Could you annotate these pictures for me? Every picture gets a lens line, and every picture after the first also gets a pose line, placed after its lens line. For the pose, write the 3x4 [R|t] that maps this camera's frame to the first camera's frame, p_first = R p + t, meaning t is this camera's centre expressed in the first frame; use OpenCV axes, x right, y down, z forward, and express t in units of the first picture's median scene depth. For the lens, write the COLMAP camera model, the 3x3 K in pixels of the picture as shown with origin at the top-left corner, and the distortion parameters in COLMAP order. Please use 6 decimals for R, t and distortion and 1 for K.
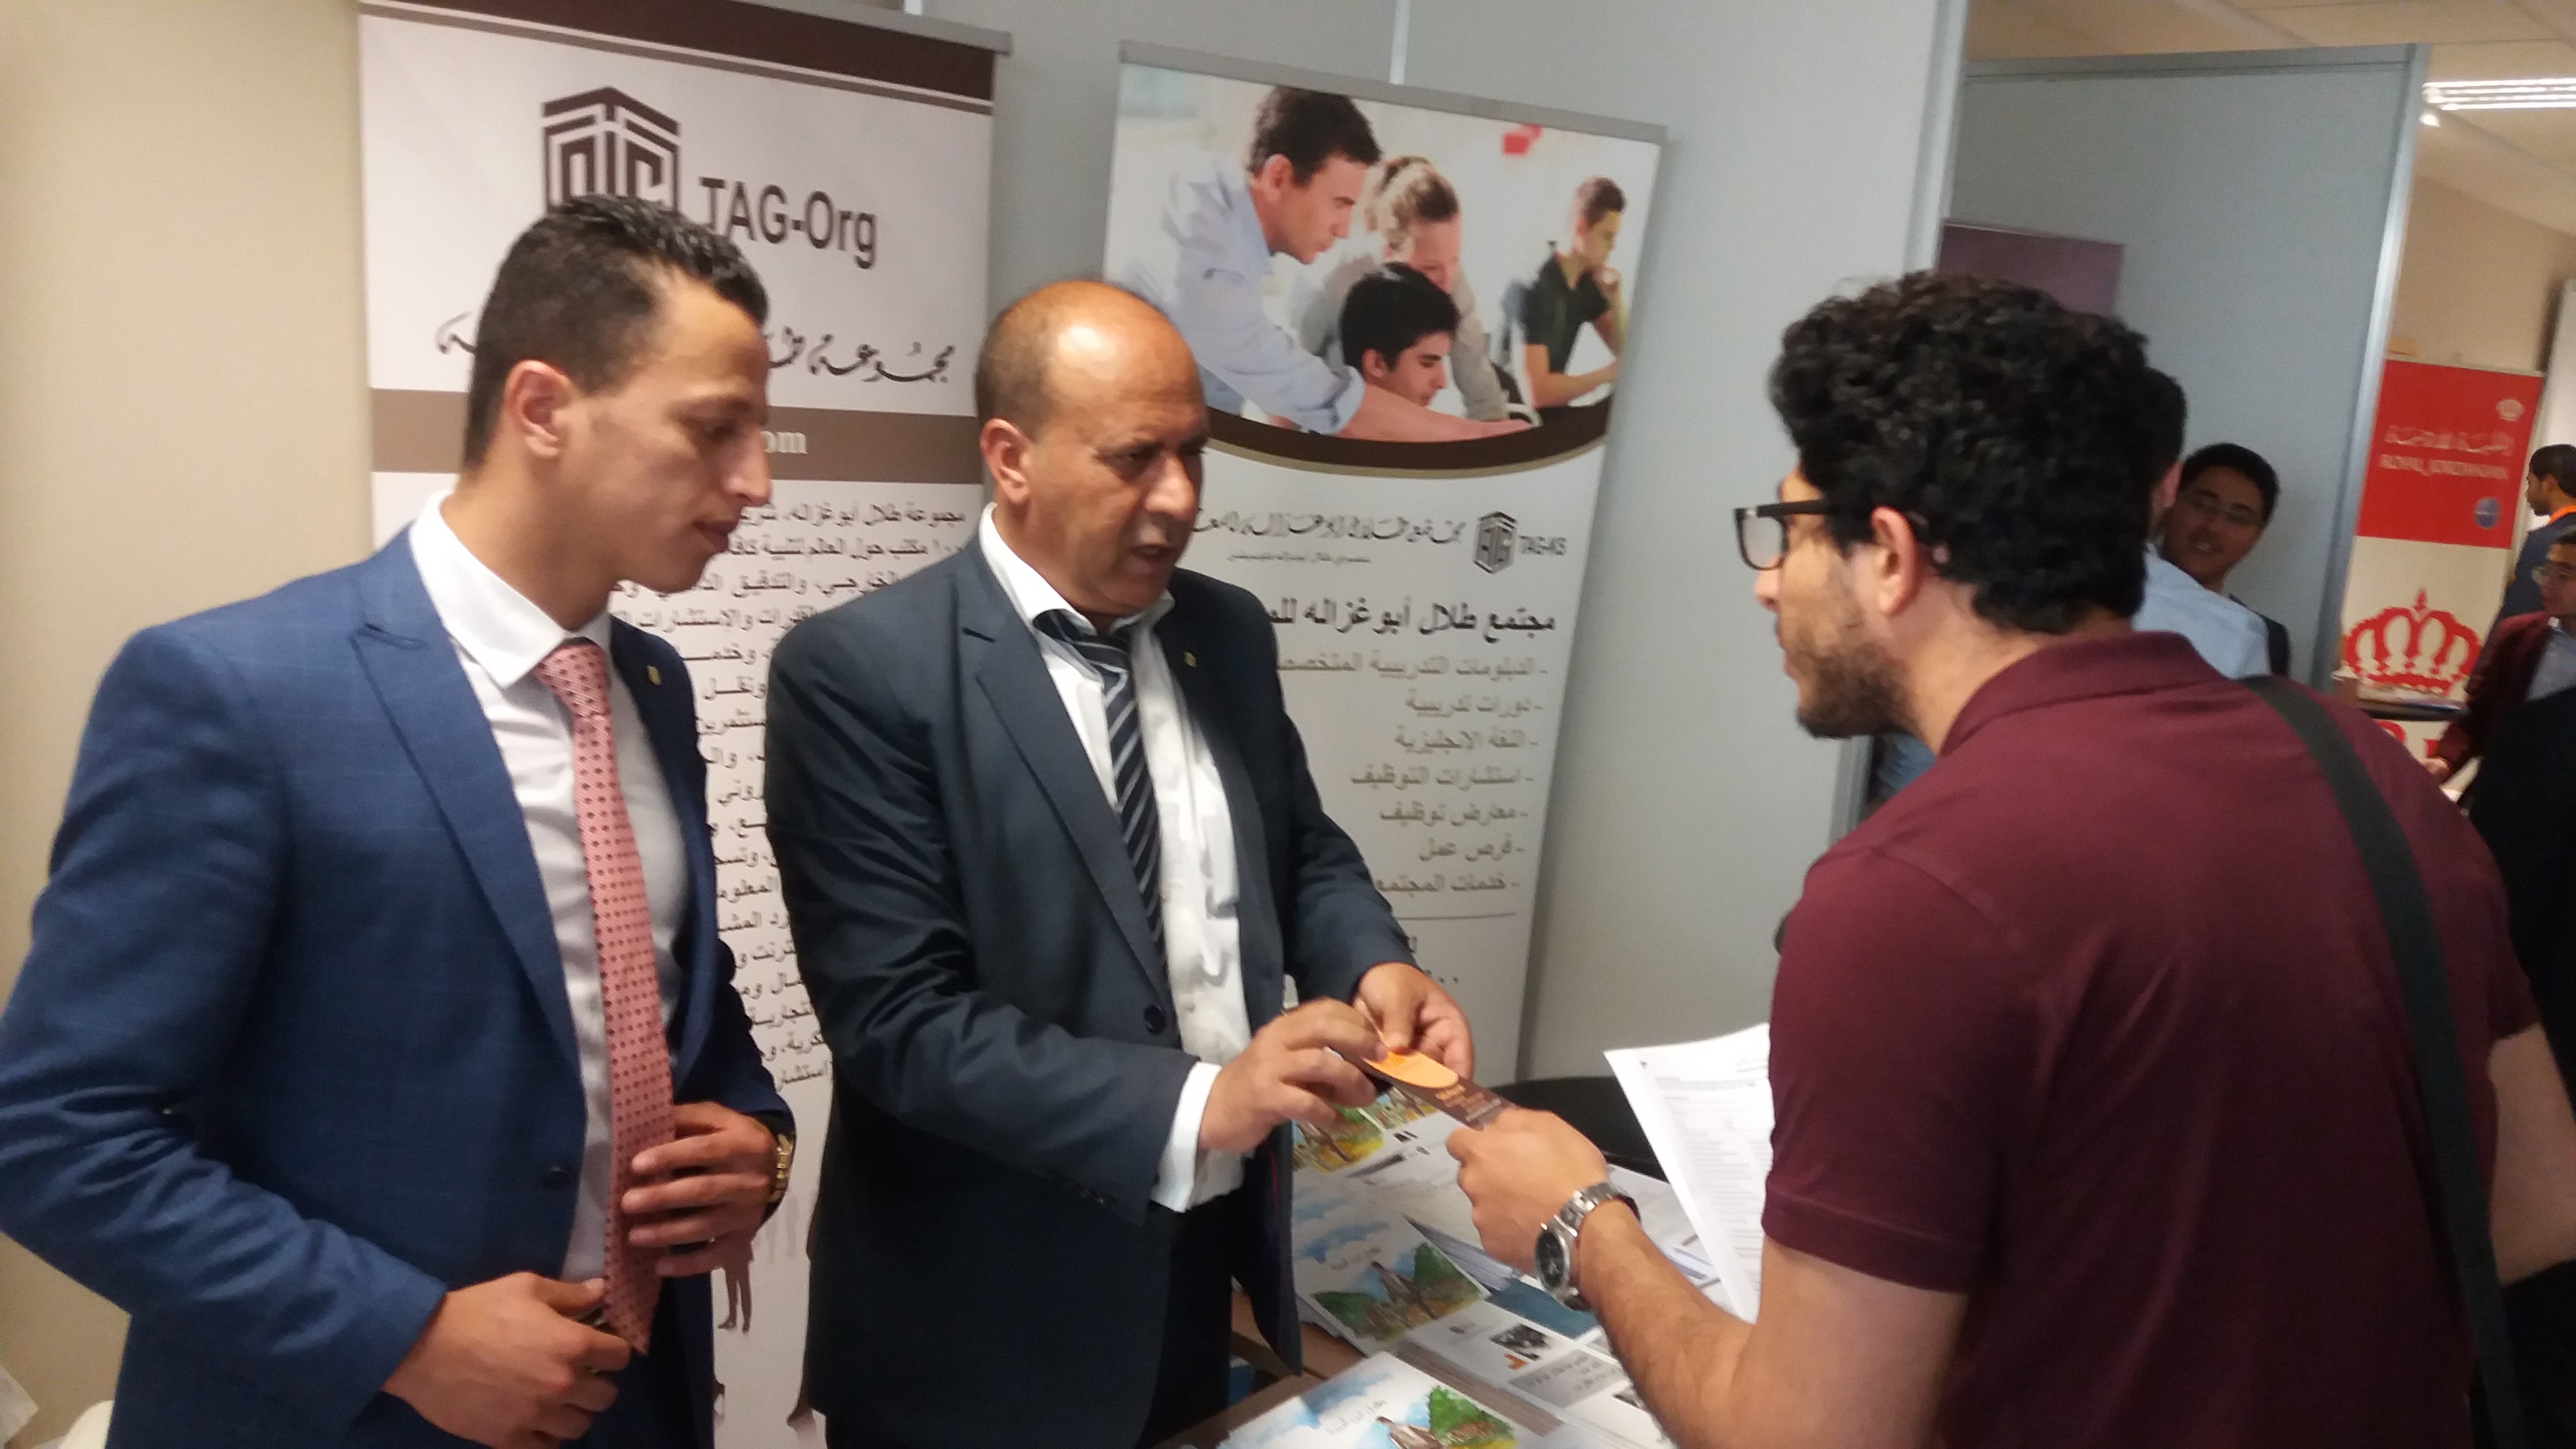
lens RADIAL K [[2060.9, 0, 1227.8], [0, 2060.9, 713.5], [0, 0, 1]] dist [0.104213, -0.212016]
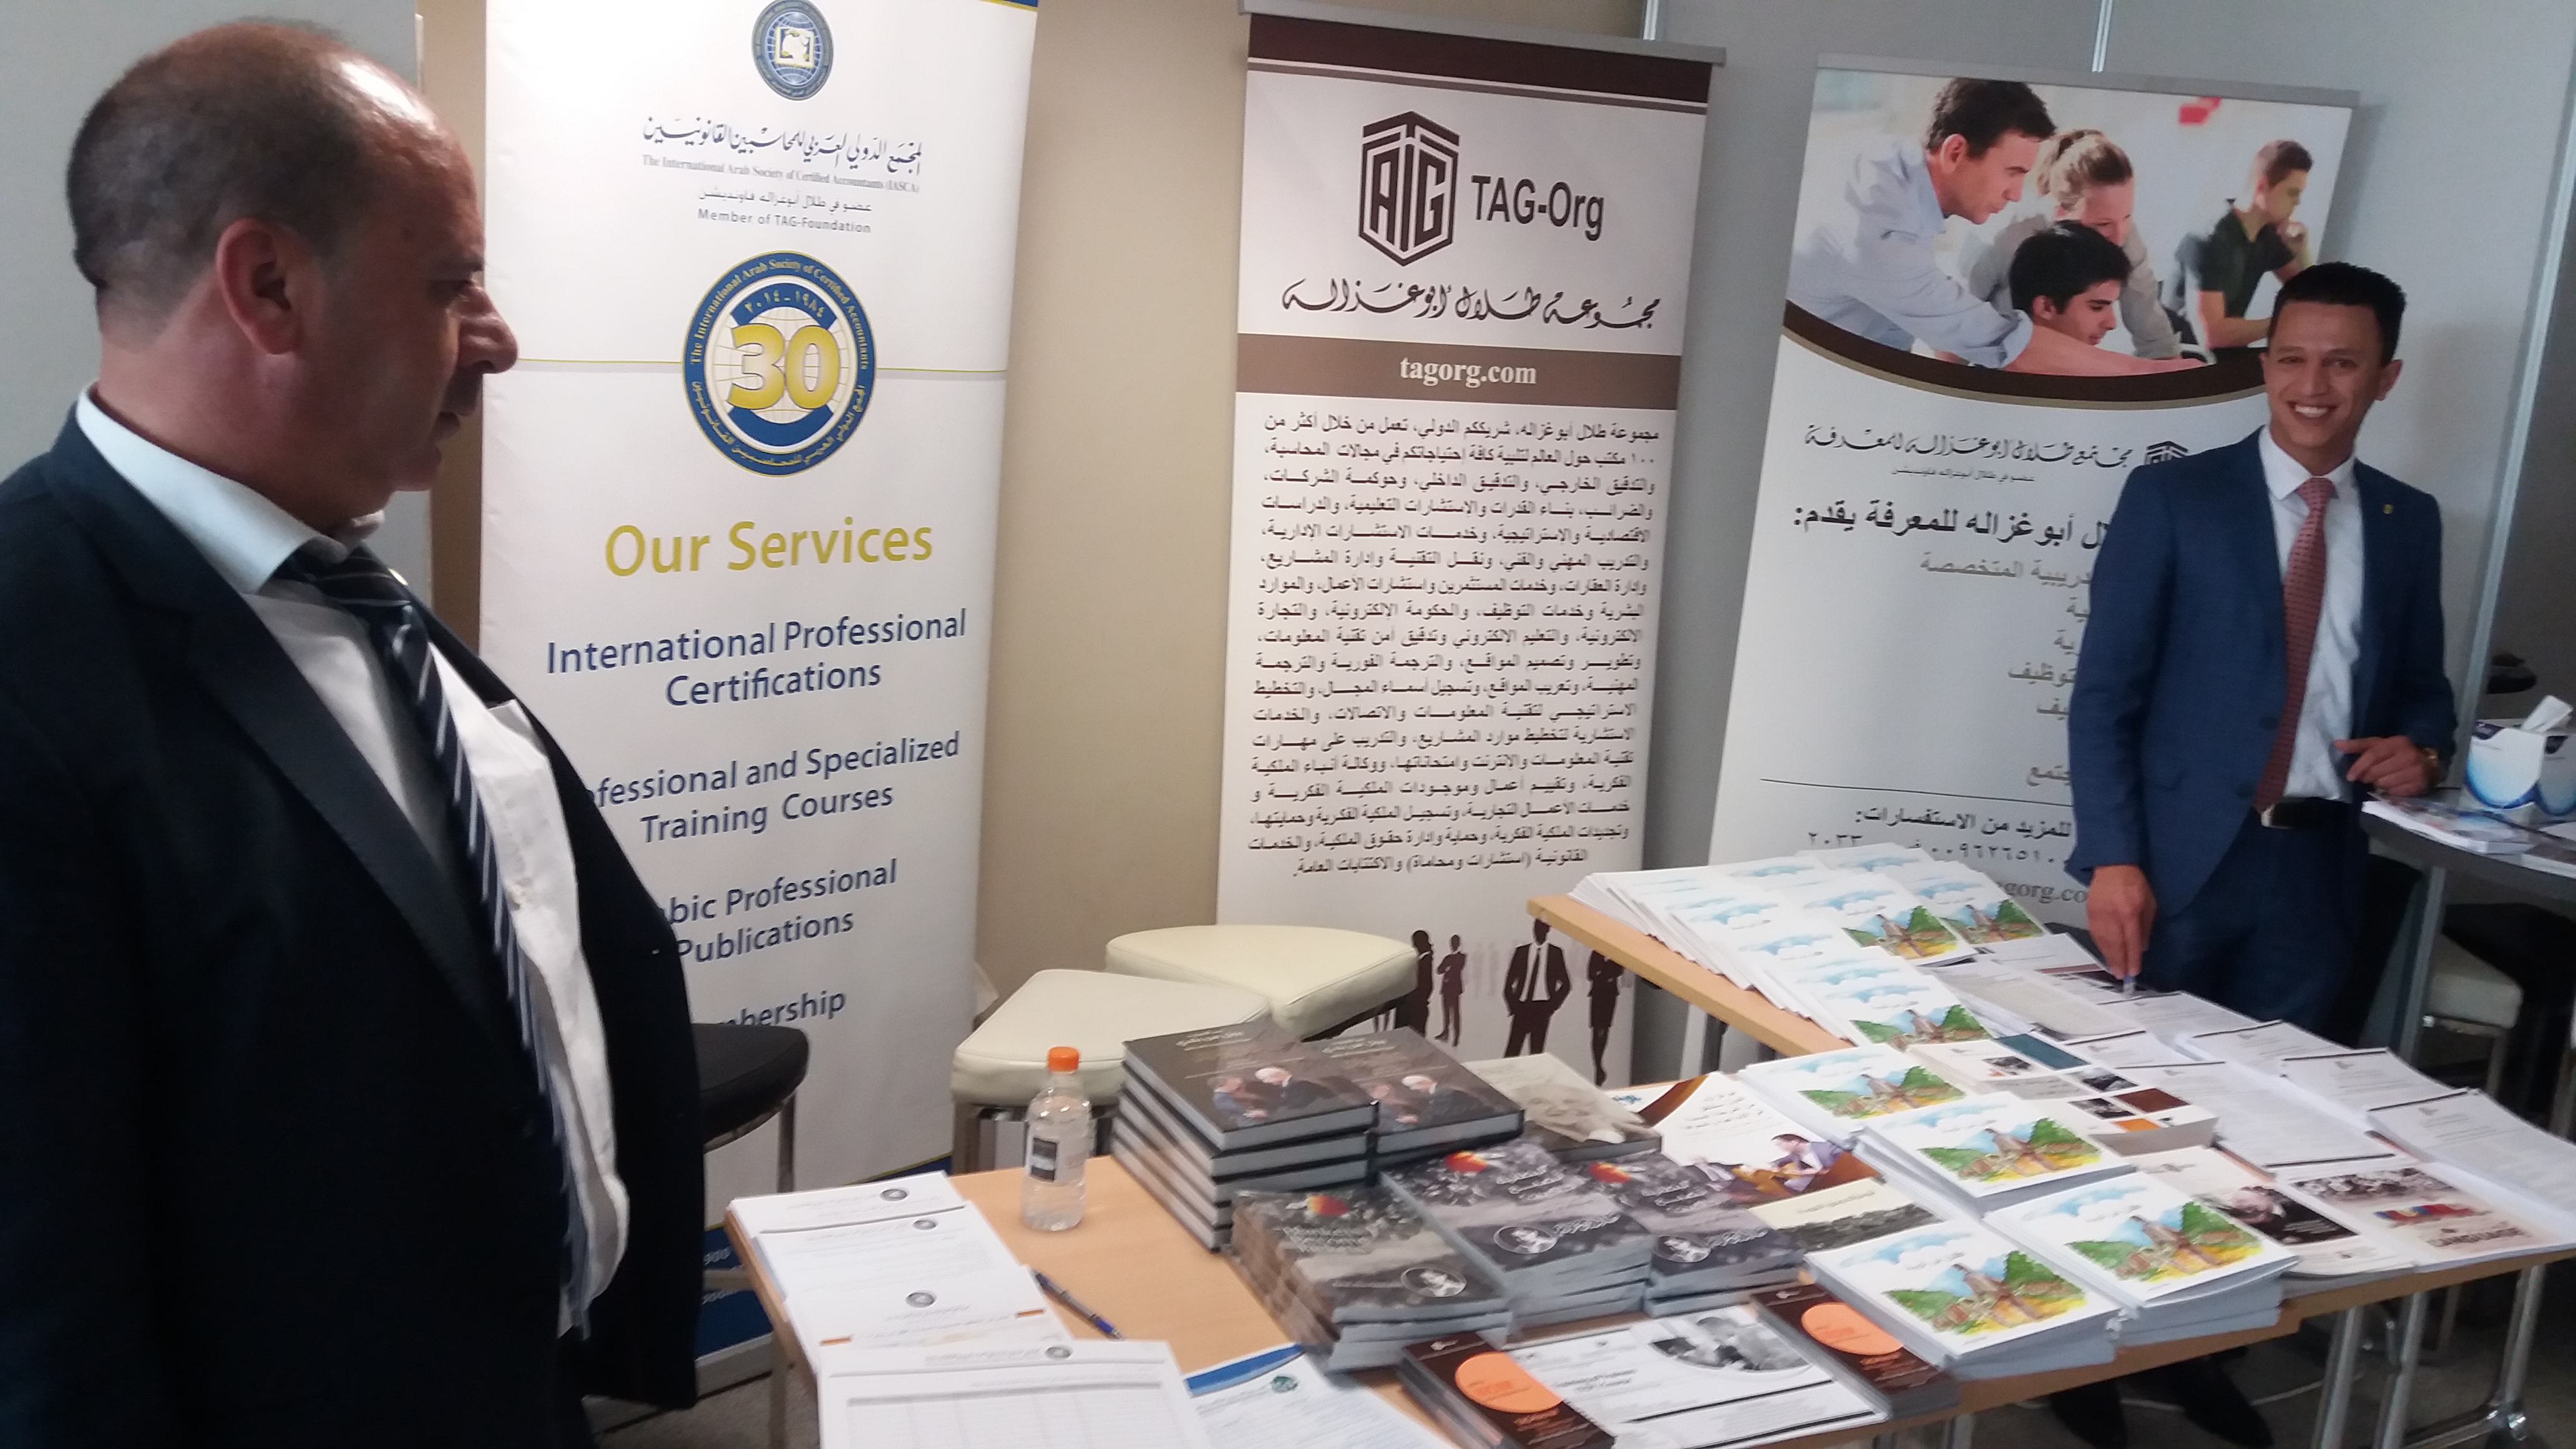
lens RADIAL K [[2060.9, 0, 1272.4], [0, 2060.9, 707.1], [0, 0, 1]] dist [0.104213, -0.212016]
pose [[0.917128, 0.058583, -0.394264, 0.148639], [-0.060276, 0.998149, 0.008102, 0.067994], [0.394009, 0.016334, 0.918962, -0.228518]]
